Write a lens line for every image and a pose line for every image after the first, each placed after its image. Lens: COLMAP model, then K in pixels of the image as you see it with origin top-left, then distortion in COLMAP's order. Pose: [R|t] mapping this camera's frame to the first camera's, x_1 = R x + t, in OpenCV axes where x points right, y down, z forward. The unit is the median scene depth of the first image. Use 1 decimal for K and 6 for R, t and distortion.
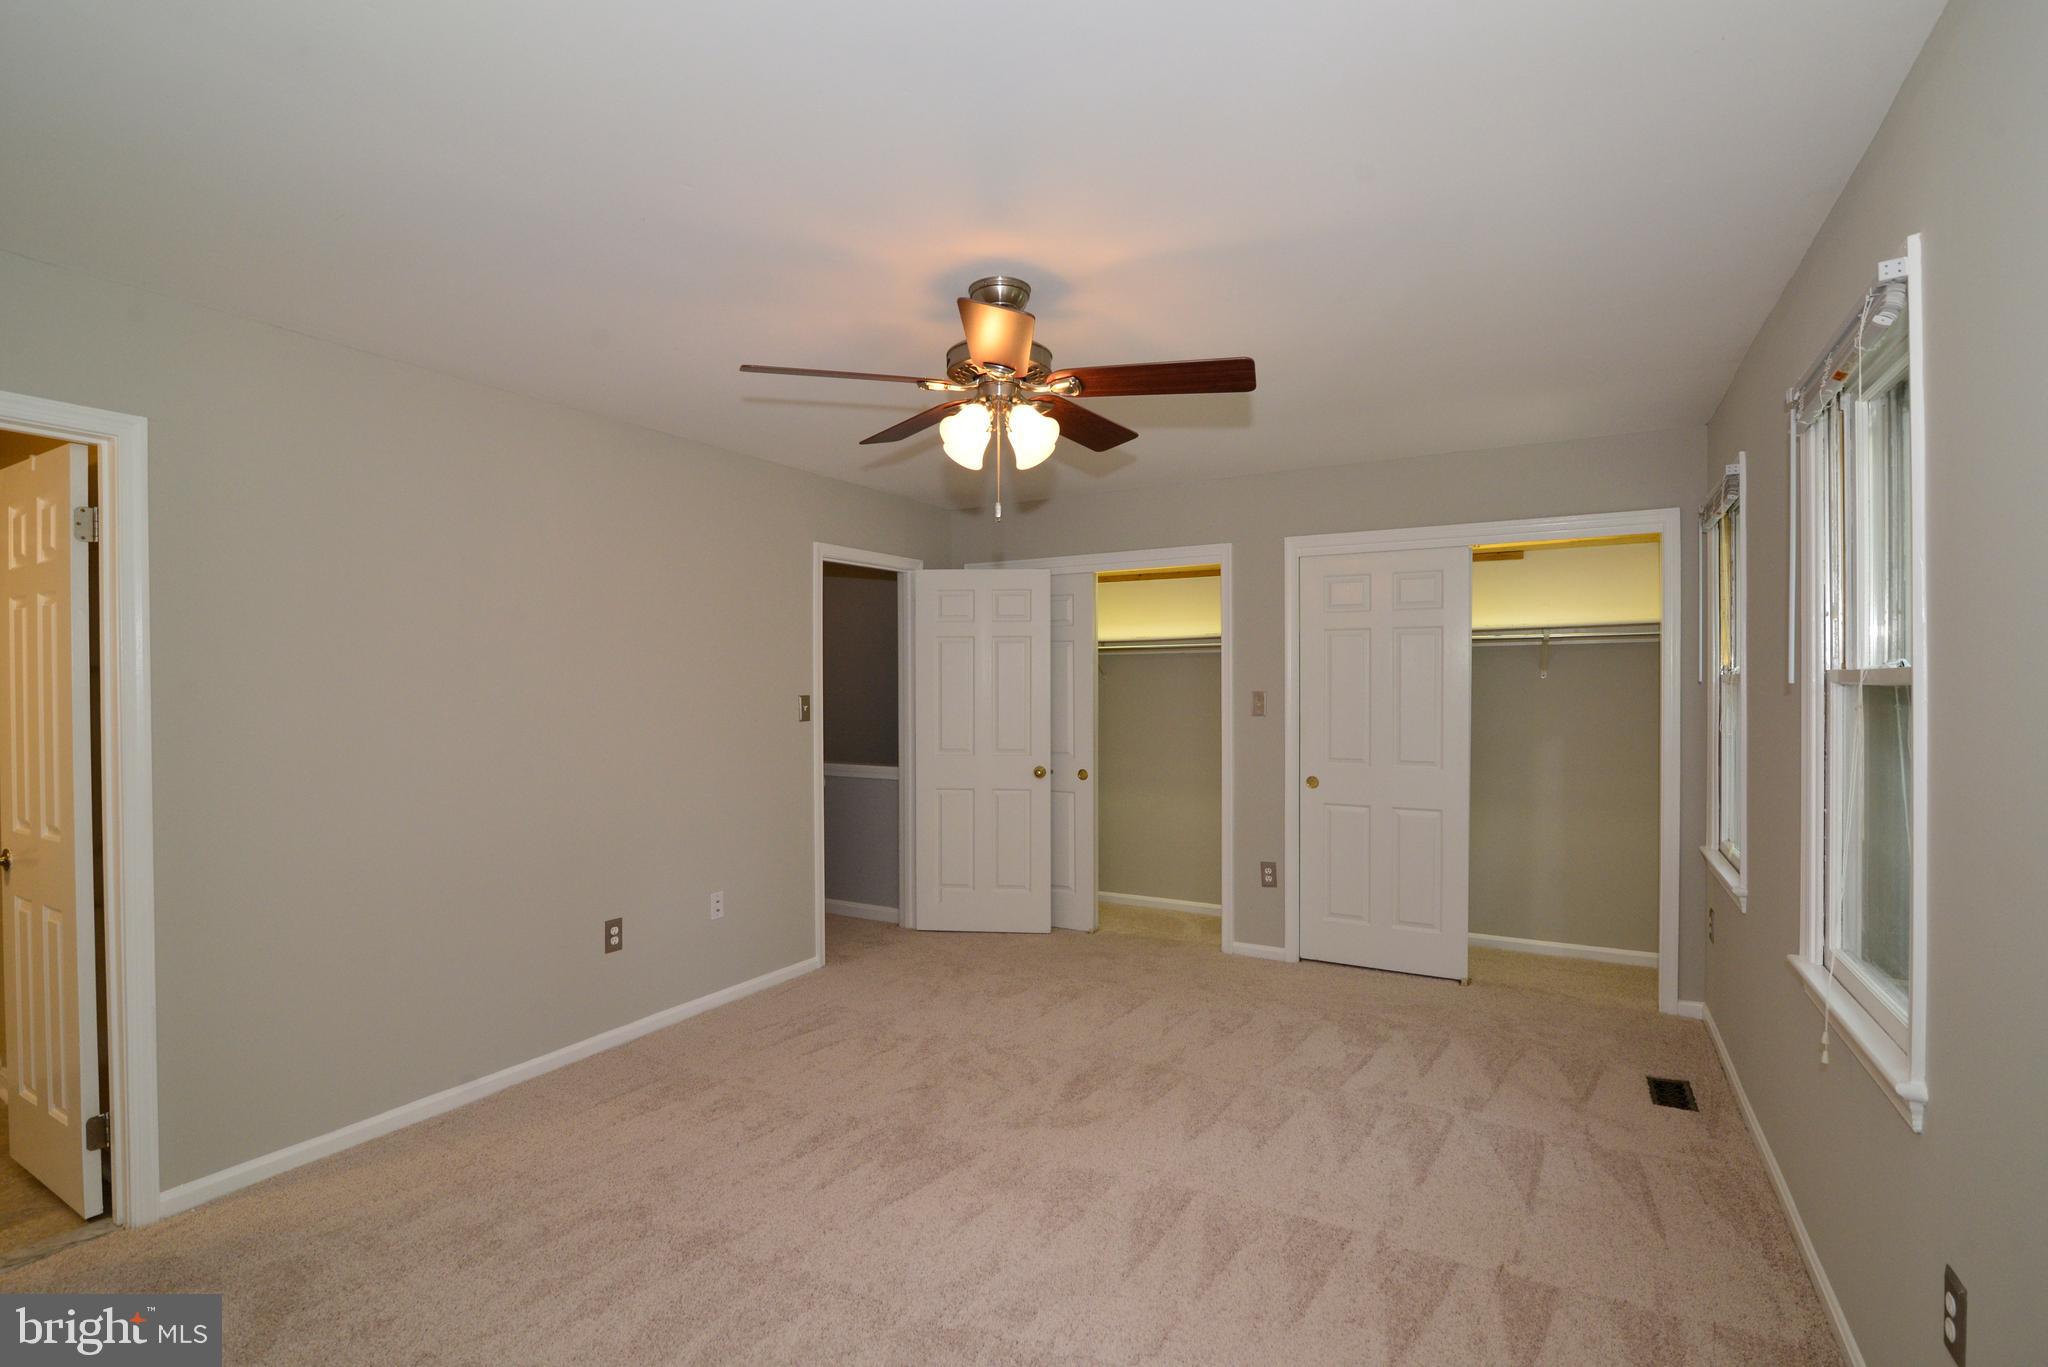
lens RADIAL K [[936.9, 0, 1019.0], [0, 936.9, 688.6], [0, 0, 1]] dist [-0.017949, -0.000134]
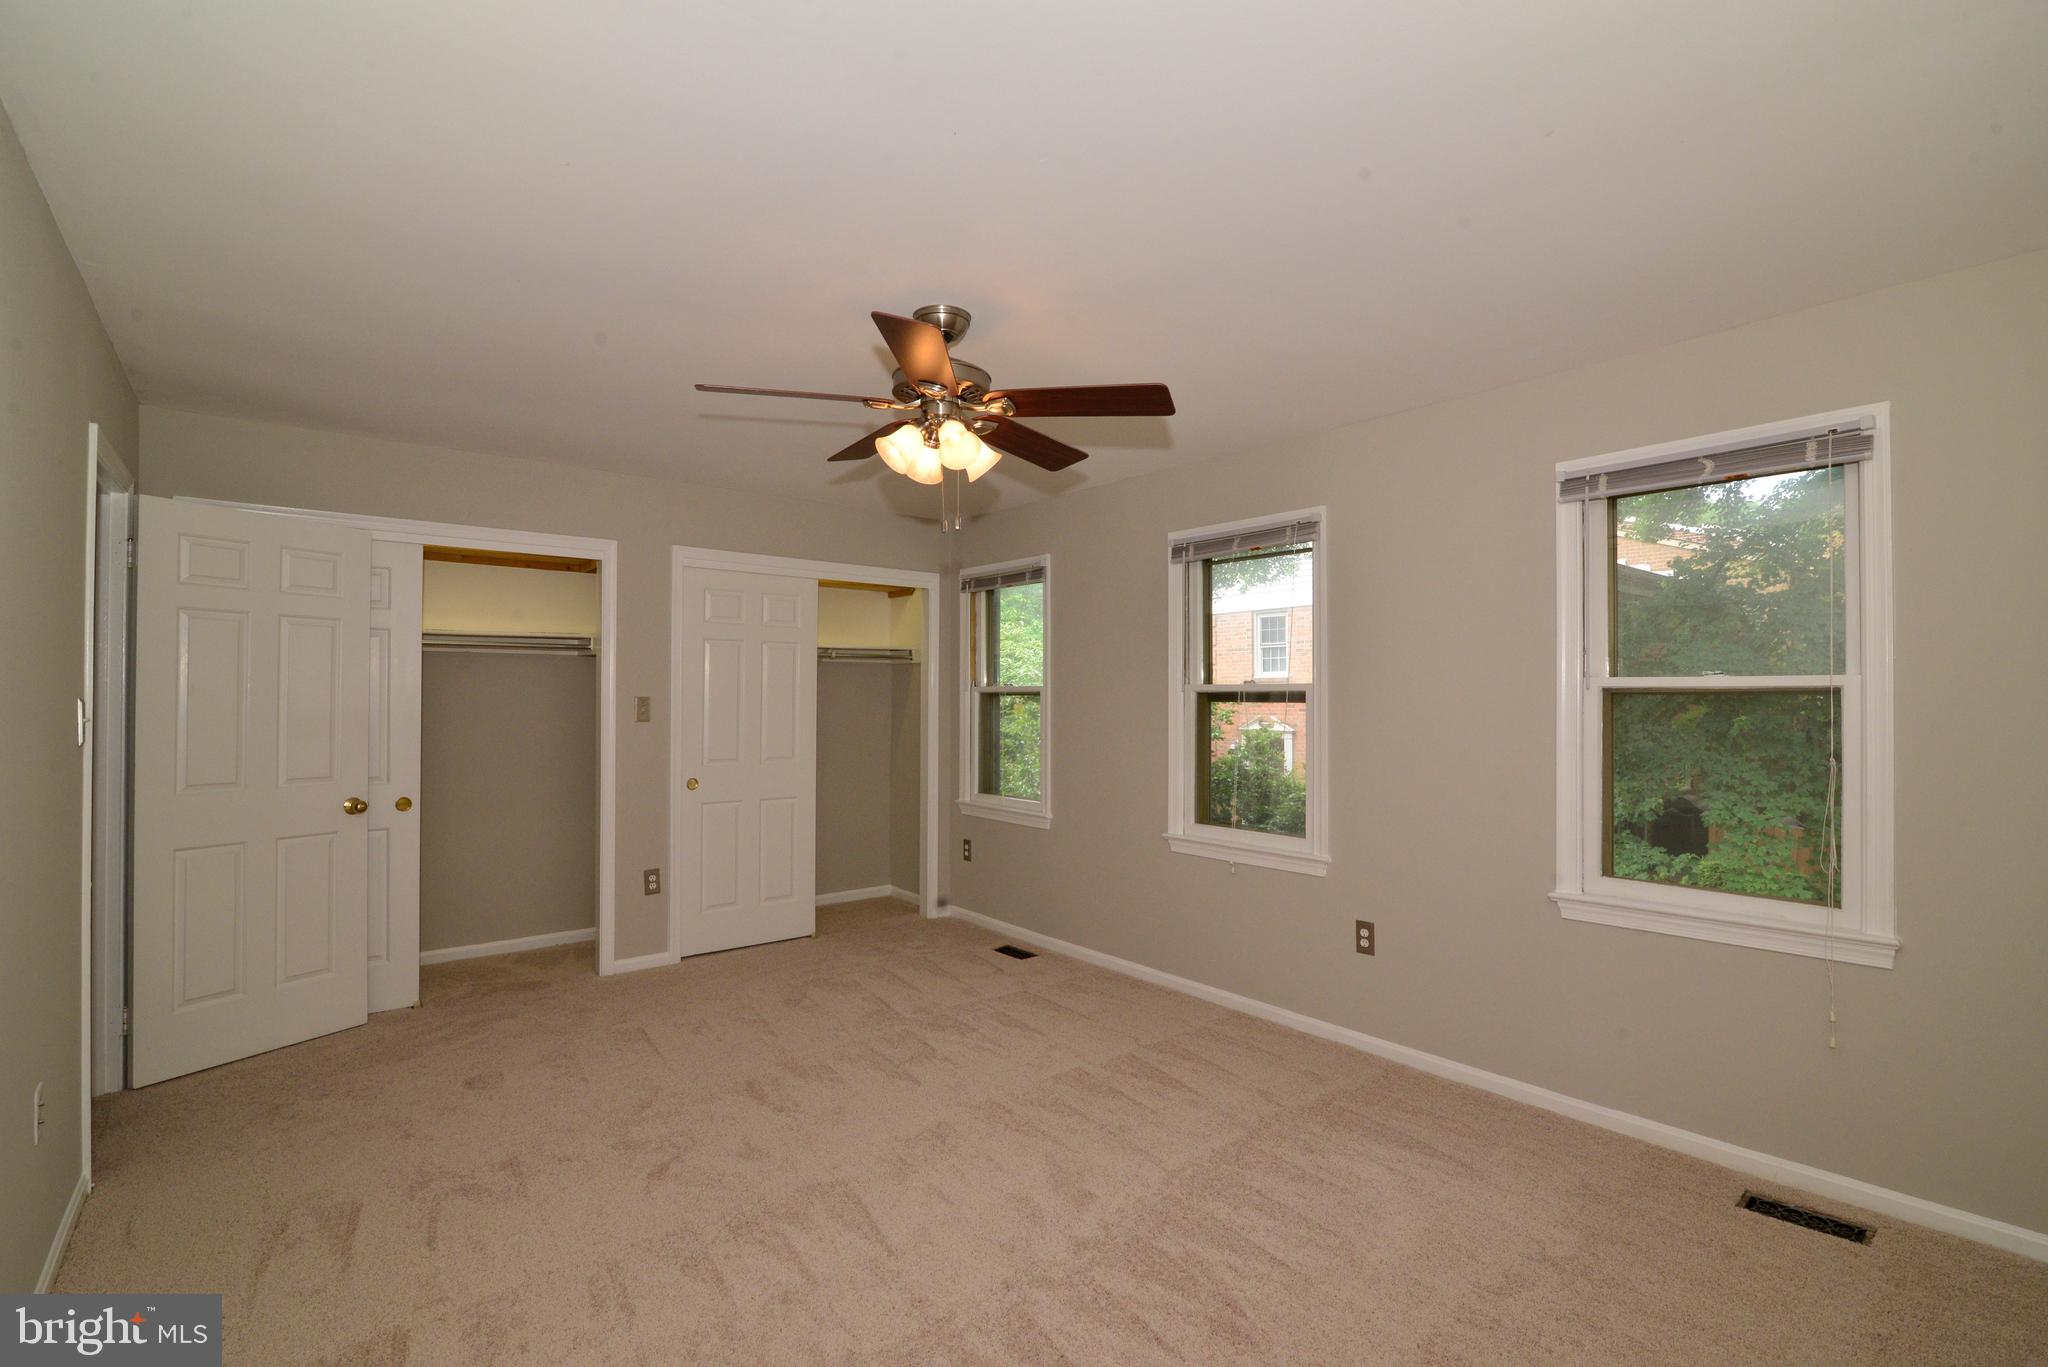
lens RADIAL K [[936.9, 0, 1019.0], [0, 936.9, 688.6], [0, 0, 1]] dist [-0.017949, -0.000134]
pose [[0.348368, 0.016552, 0.937212, -0.583685], [-0.004158, 0.999862, -0.016113, 0.008973], [-0.937349, 0.001716, 0.348389, 0.319852]]
